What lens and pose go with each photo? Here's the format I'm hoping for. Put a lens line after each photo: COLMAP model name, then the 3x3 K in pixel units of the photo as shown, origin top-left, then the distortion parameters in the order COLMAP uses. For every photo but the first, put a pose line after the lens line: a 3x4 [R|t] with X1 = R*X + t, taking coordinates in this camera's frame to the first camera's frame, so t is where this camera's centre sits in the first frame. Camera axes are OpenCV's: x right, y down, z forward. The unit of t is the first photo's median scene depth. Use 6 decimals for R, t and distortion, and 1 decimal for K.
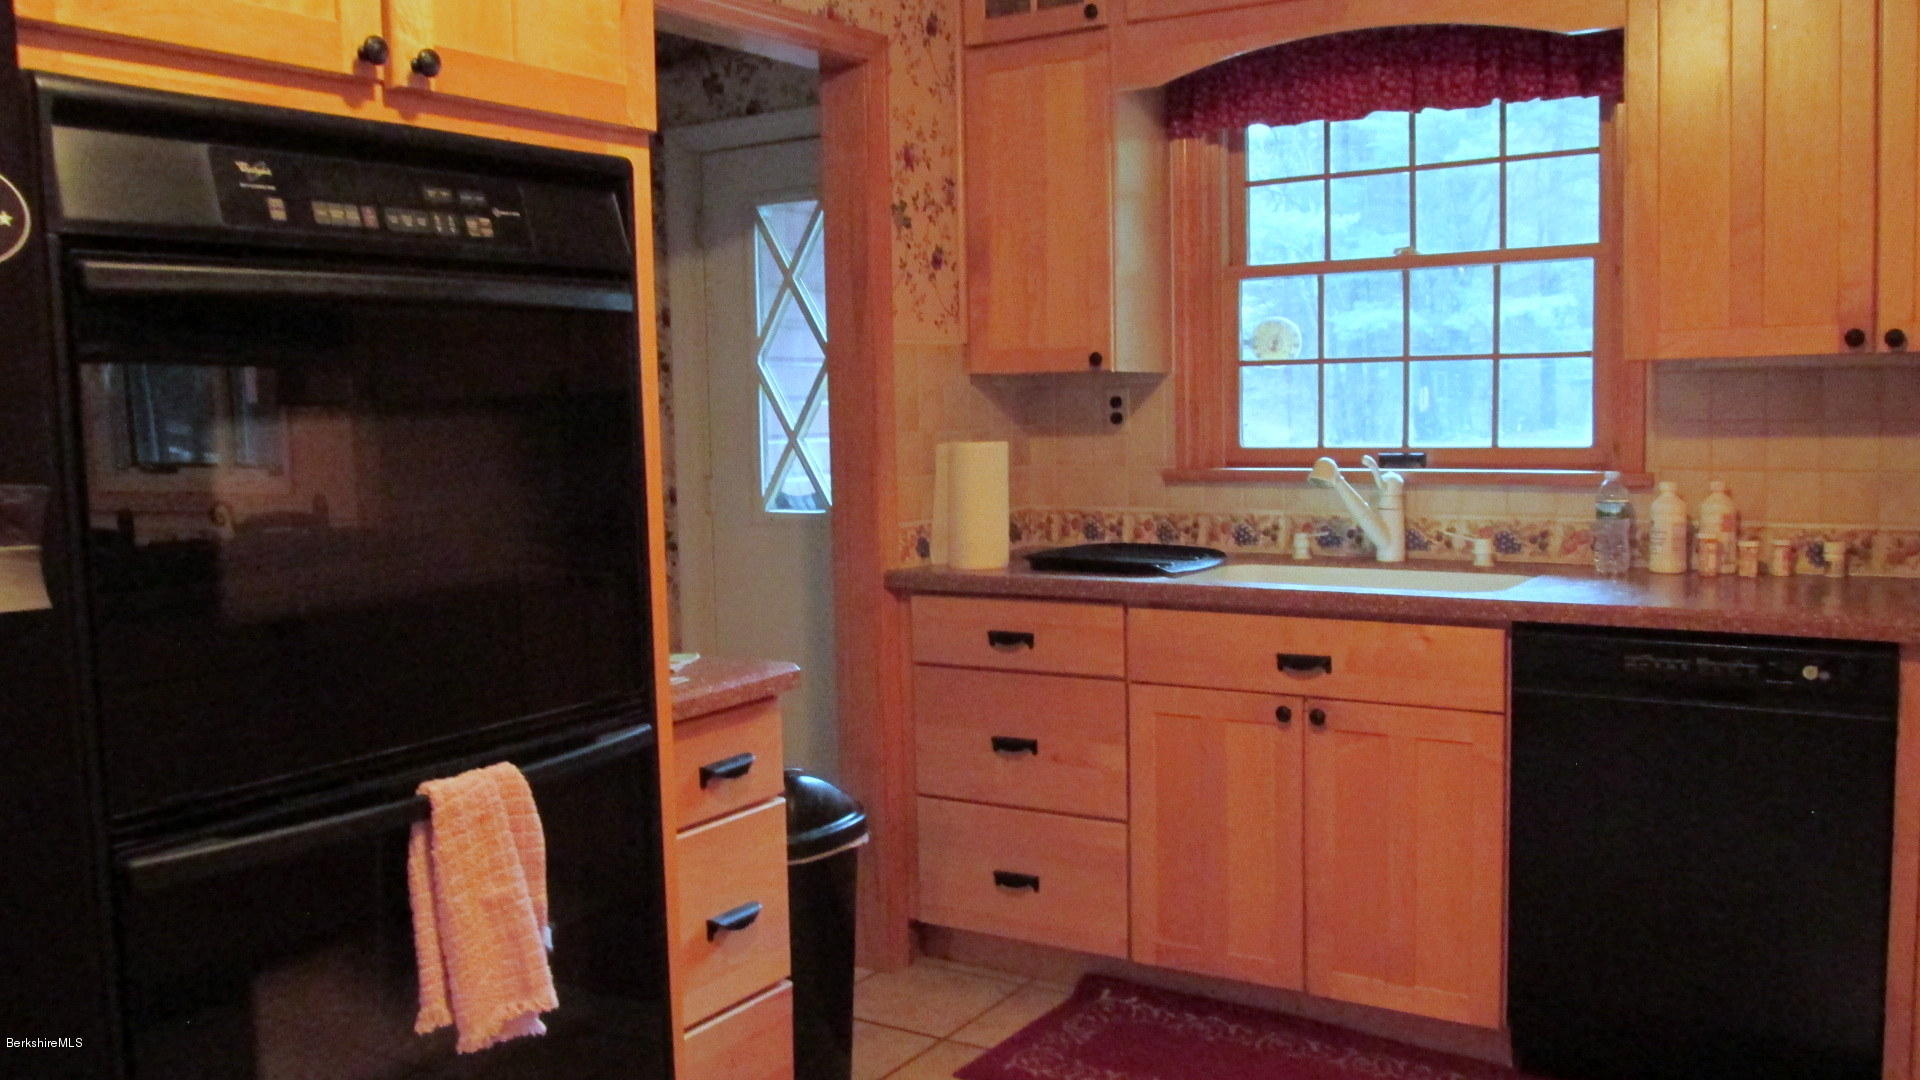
lens RADIAL K [[1608.0, 0, 957.1], [0, 1608.0, 537.6], [0, 0, 1]] dist [-0.035299, 0.026846]
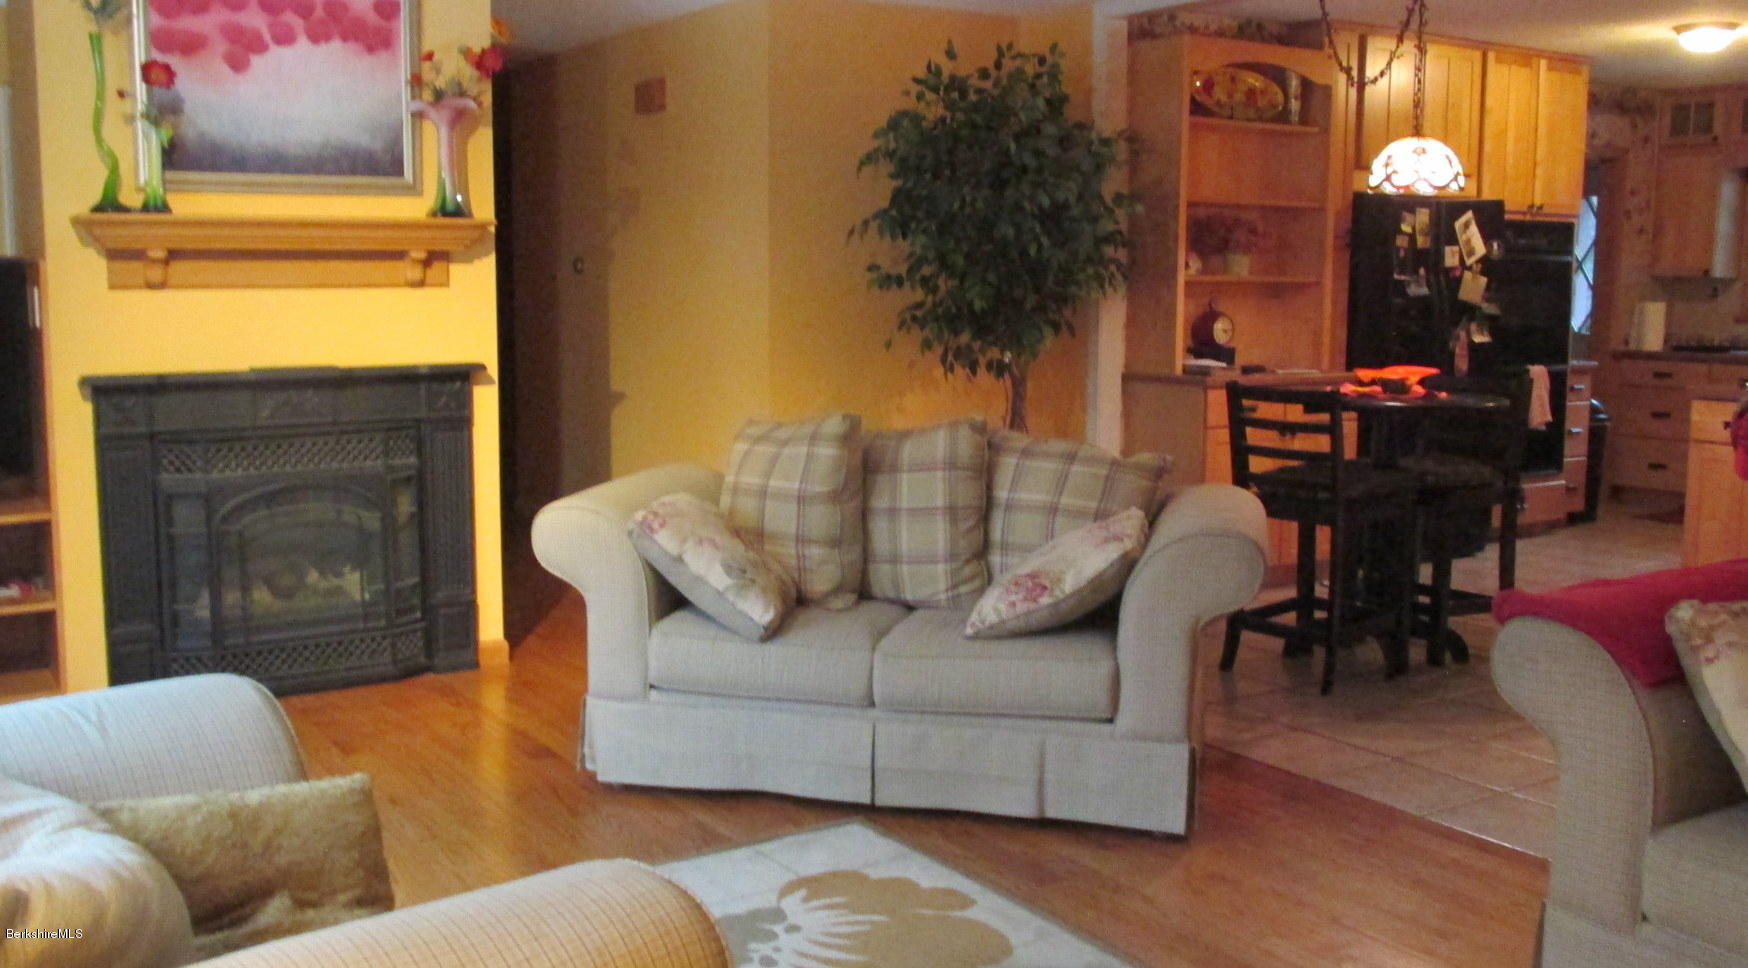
lens RADIAL K [[1607.4, 0, 836.7], [0, 1607.4, 442.1], [0, 0, 1]] dist [-0.025069, 0.000000]
pose [[0.910171, 0.074857, -0.407412, -0.120200], [-0.066808, 0.997187, 0.033970, 0.165886], [0.408809, -0.003700, 0.912612, -1.893119]]
